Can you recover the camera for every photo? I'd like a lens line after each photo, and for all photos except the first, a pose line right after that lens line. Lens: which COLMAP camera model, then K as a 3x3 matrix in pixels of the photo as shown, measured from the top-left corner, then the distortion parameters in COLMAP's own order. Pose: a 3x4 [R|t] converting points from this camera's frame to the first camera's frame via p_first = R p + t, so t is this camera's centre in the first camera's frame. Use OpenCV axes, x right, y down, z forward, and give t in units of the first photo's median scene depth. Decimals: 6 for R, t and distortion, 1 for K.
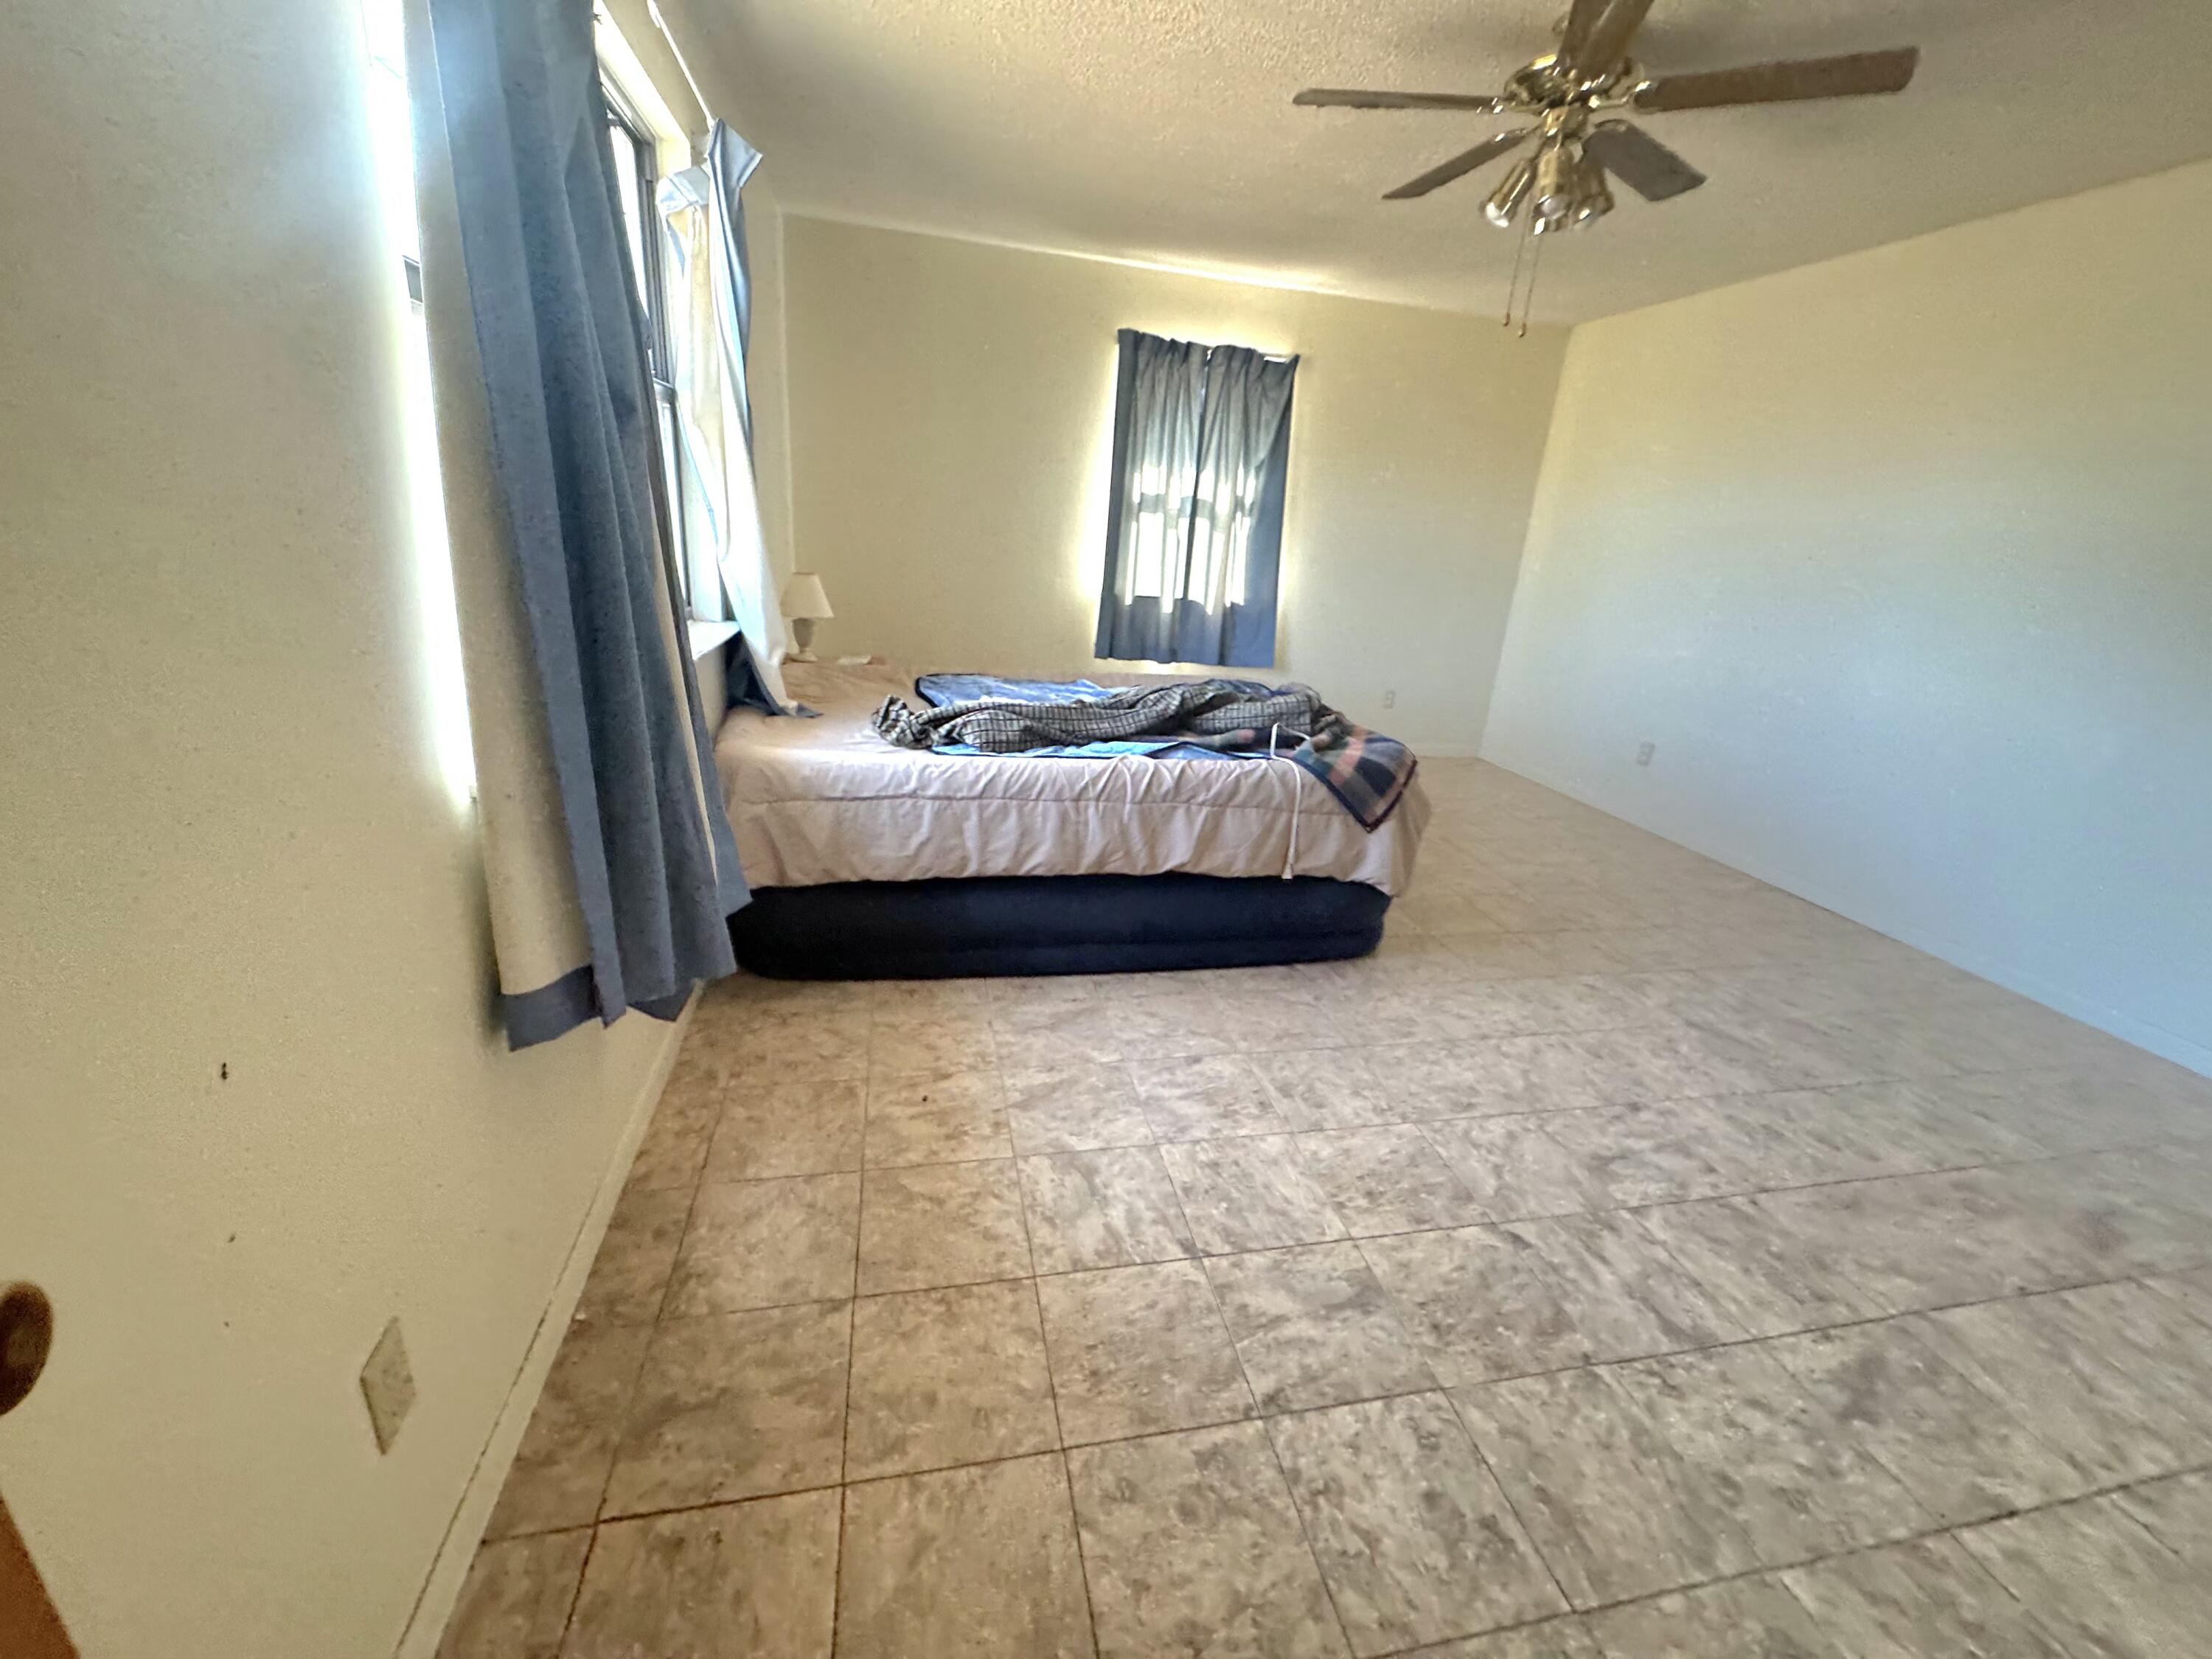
lens RADIAL K [[889.9, 0, 1102.1], [0, 889.9, 825.8], [0, 0, 1]] dist [-0.003319, -0.000524]
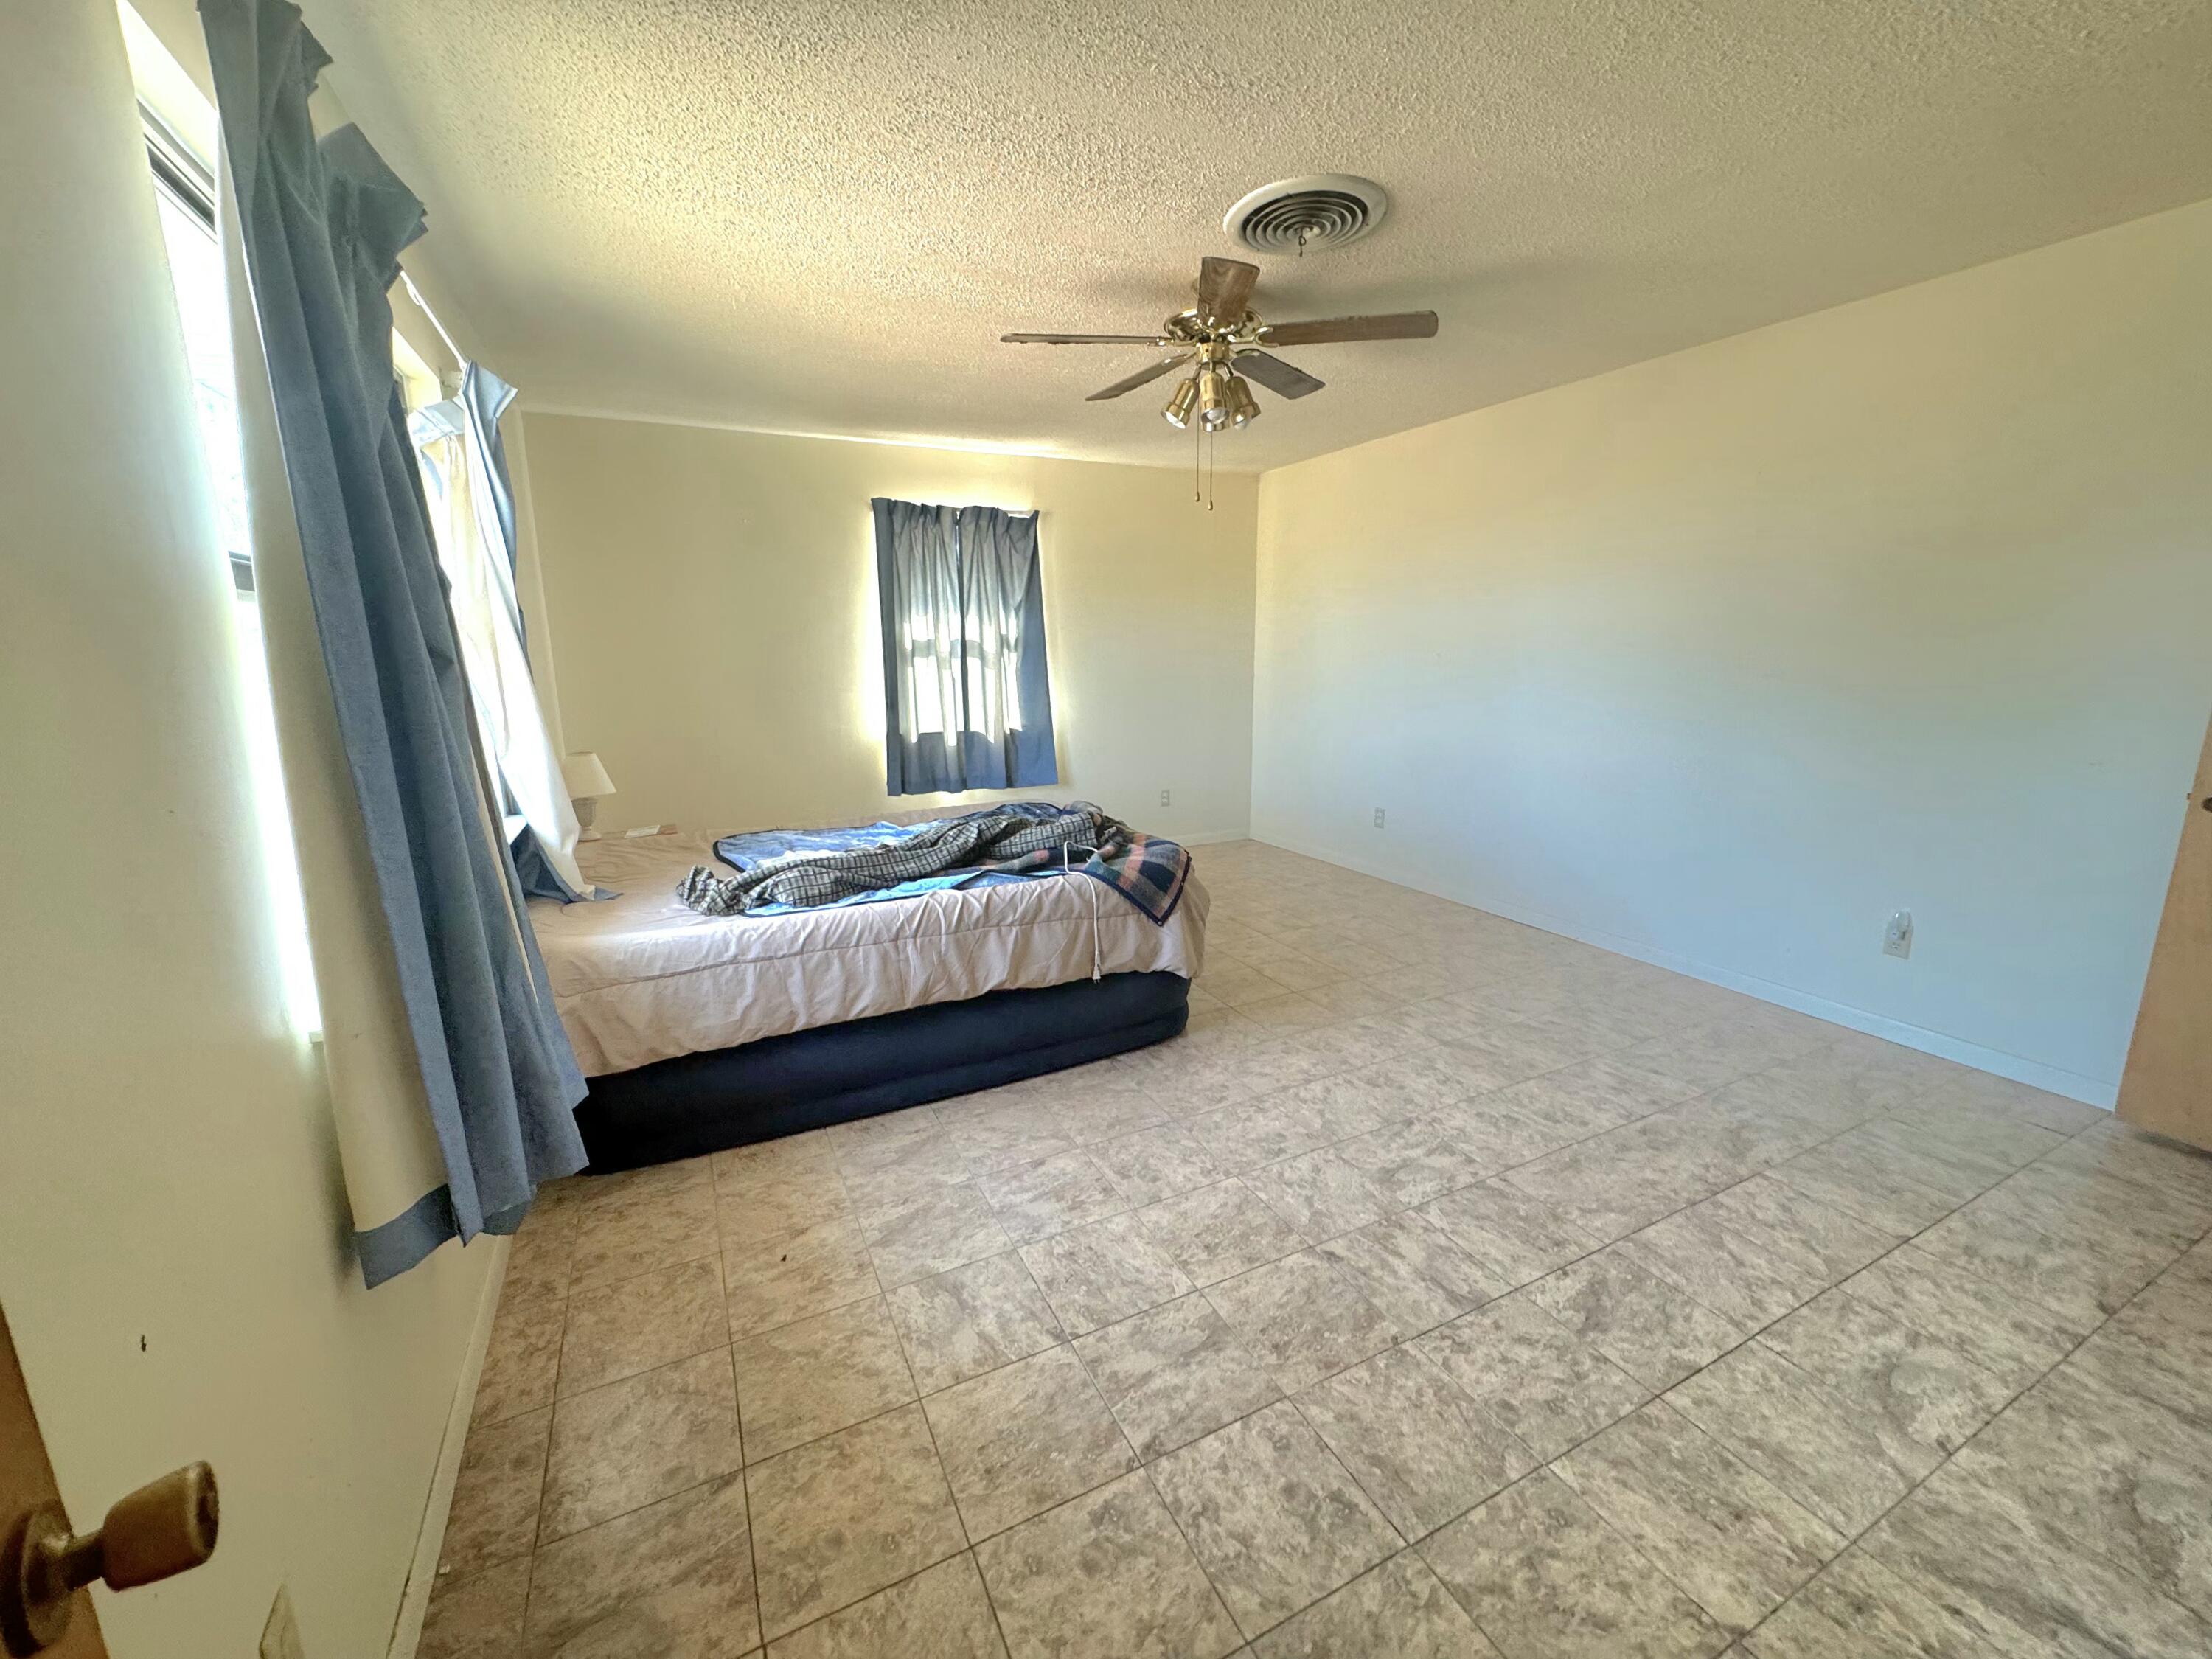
lens RADIAL K [[889.9, 0, 1108.9], [0, 889.9, 820.8], [0, 0, 1]] dist [-0.003319, -0.000524]
pose [[0.964109, -0.130412, 0.231270, -0.010537], [0.158821, 0.981302, -0.108733, -0.014616], [-0.212765, 0.141560, 0.966795, -0.134330]]
